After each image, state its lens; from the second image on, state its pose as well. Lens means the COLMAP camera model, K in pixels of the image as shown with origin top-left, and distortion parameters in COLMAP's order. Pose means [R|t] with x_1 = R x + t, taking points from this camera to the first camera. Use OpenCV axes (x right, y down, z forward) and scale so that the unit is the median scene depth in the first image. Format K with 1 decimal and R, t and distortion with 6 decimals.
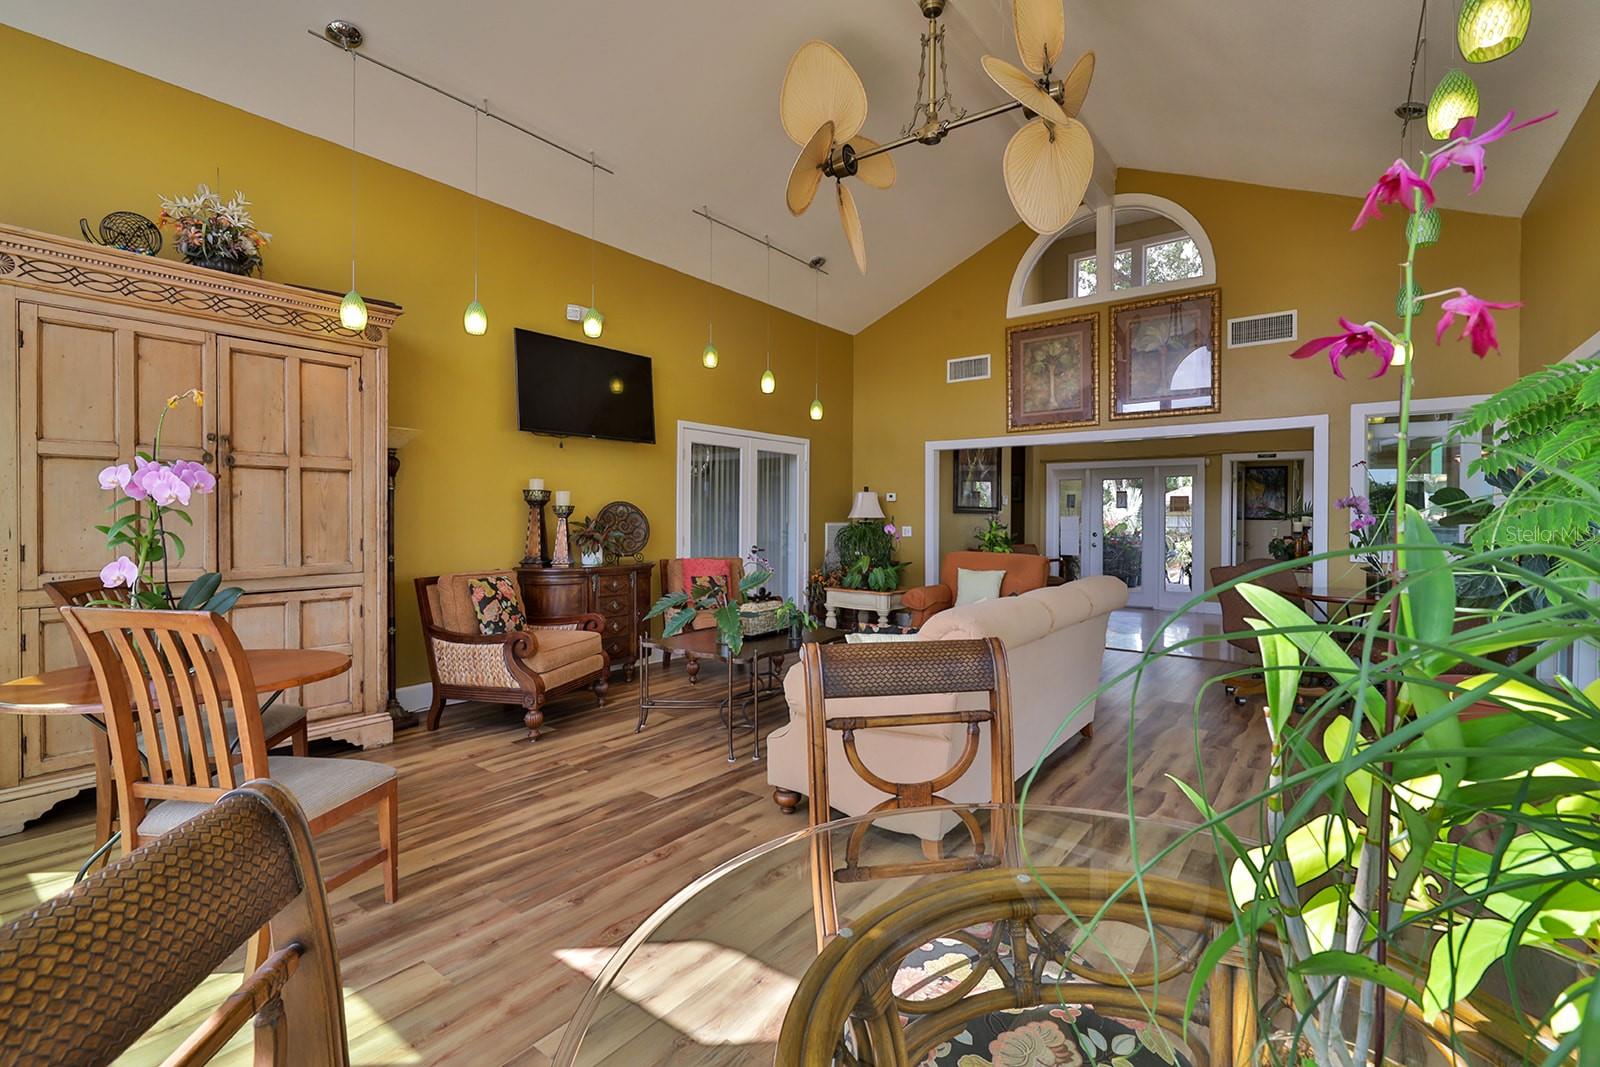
lens RADIAL K [[718.1, 0, 813.3], [0, 718.1, 516.5], [0, 0, 1]] dist [-0.000685, -0.000066]
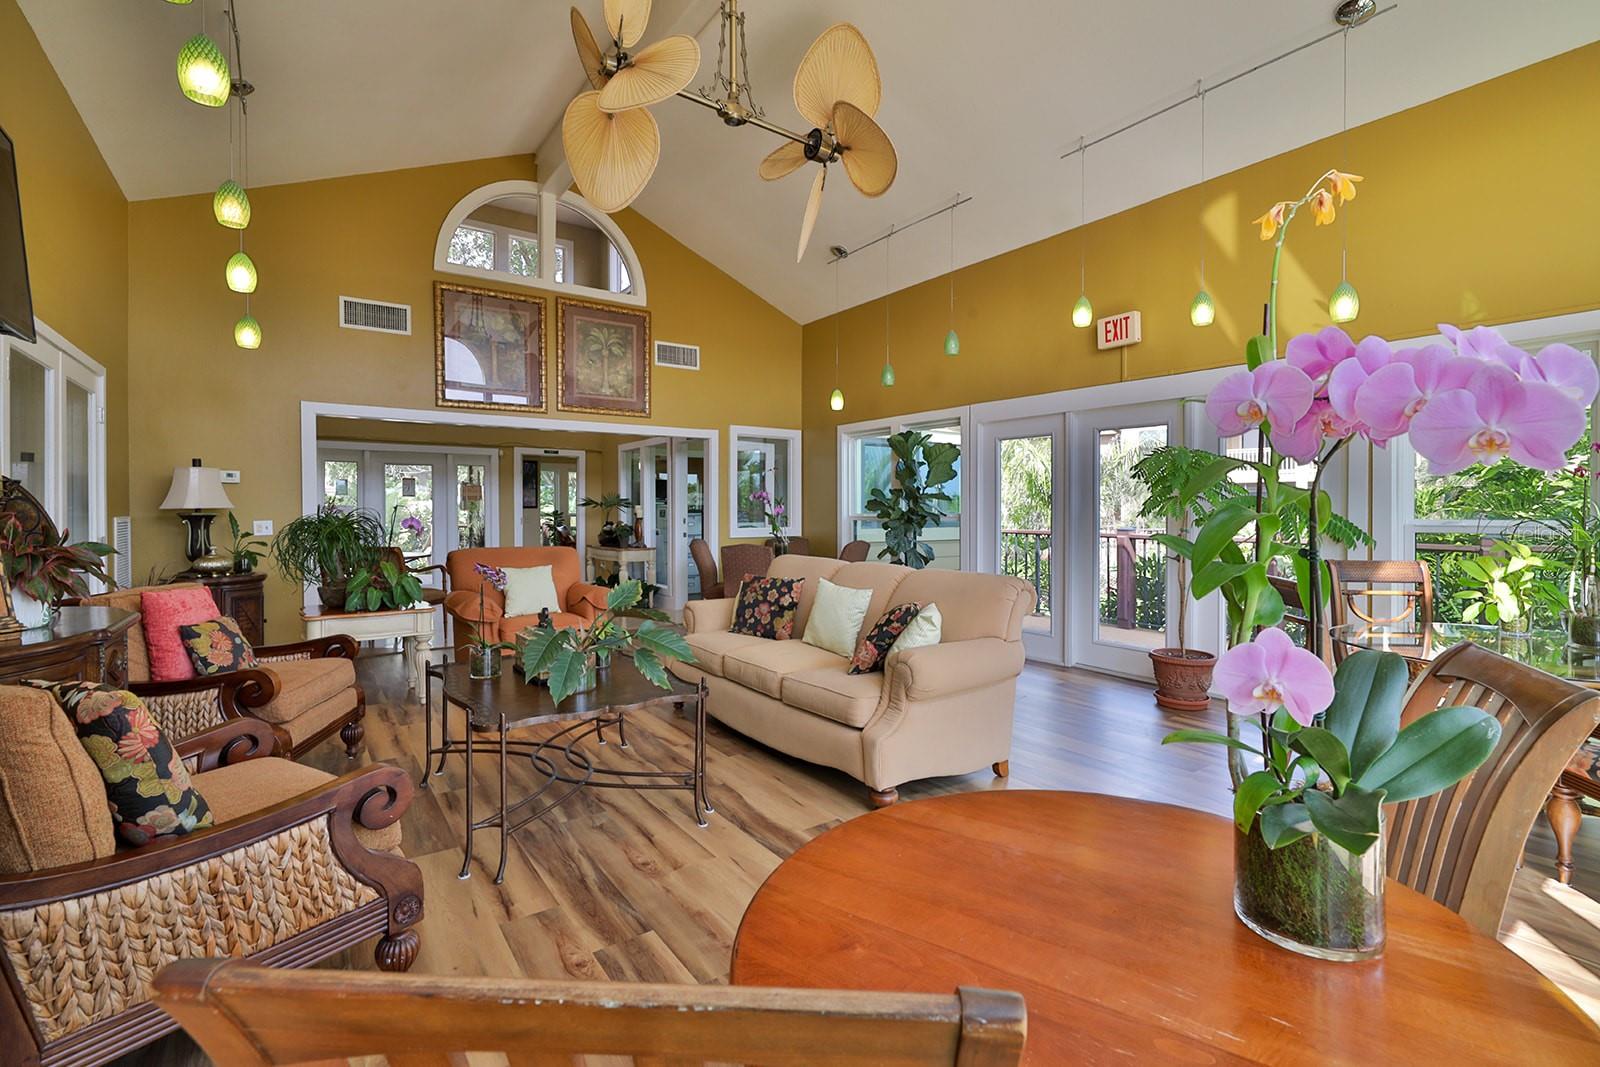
lens RADIAL K [[718.1, 0, 813.3], [0, 718.1, 516.5], [0, 0, 1]] dist [-0.000685, -0.000066]
pose [[0.298328, -0.015045, 0.954345, -0.440646], [-0.001560, 0.999867, 0.016250, -0.002612], [-0.954462, -0.006337, 0.298265, 0.359909]]
